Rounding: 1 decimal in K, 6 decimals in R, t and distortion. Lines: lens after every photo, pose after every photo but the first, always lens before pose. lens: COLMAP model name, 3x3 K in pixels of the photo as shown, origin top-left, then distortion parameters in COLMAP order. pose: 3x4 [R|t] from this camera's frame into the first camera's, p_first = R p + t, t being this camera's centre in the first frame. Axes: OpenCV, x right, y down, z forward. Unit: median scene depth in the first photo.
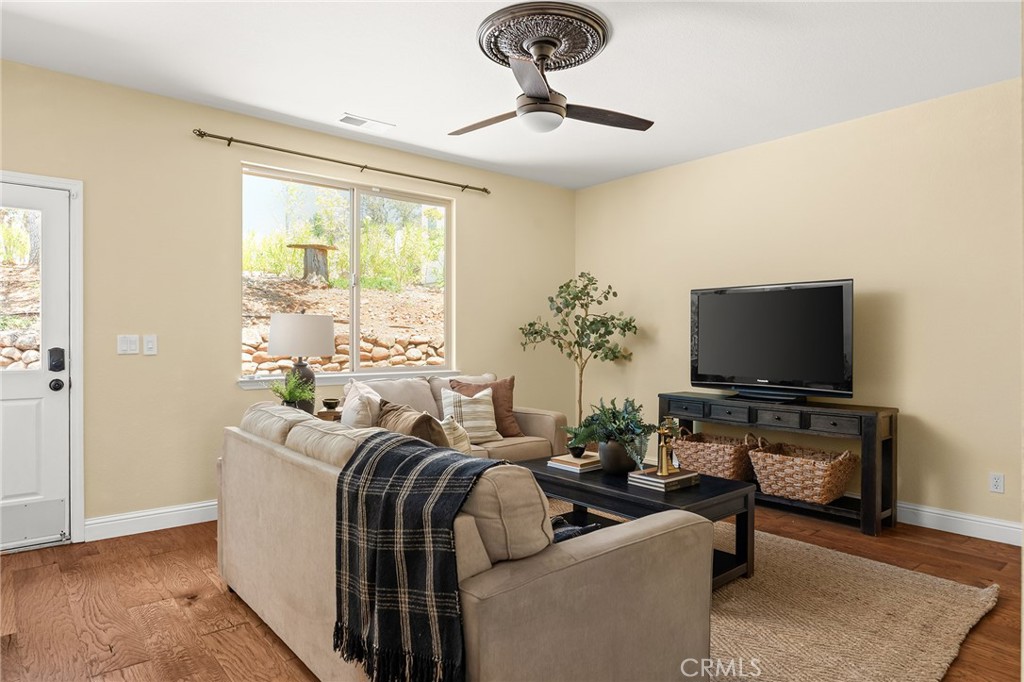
lens RADIAL K [[611.3, 0, 512.0], [0, 611.3, 341.0], [0, 0, 1]] dist [-0.000468, -0.000163]
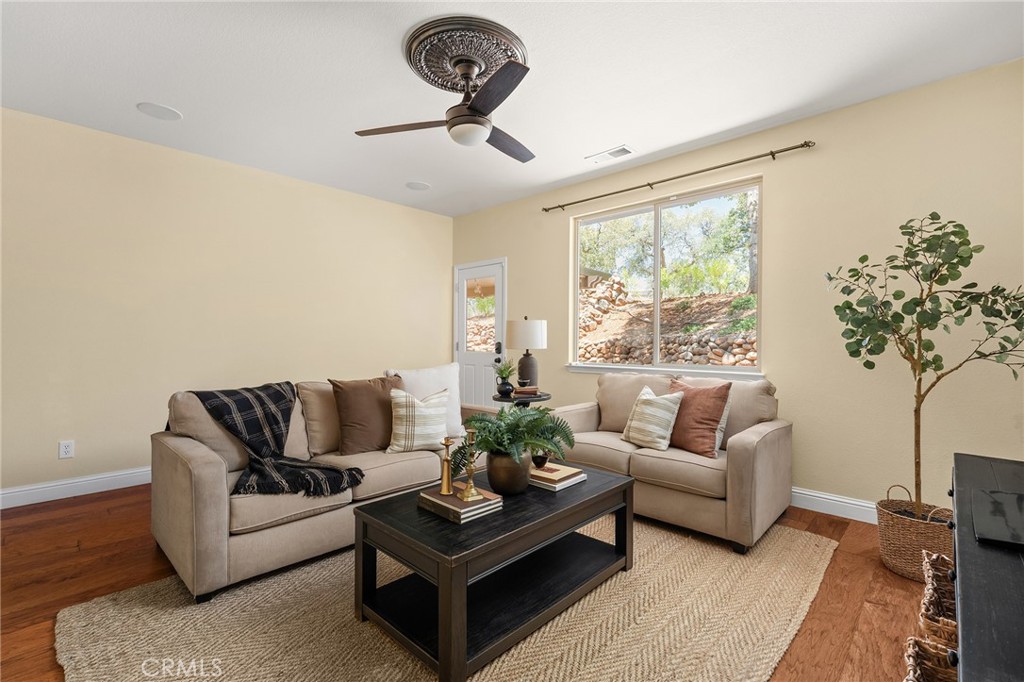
lens RADIAL K [[458.3, 0, 507.8], [0, 458.3, 337.9], [0, 0, 1]] dist [-0.013088, -0.000163]
pose [[0.099809, -0.005637, -0.994991, 0.655474], [-0.003643, 0.999975, -0.006031, 0.005527], [0.995000, 0.004227, 0.099786, 0.754681]]
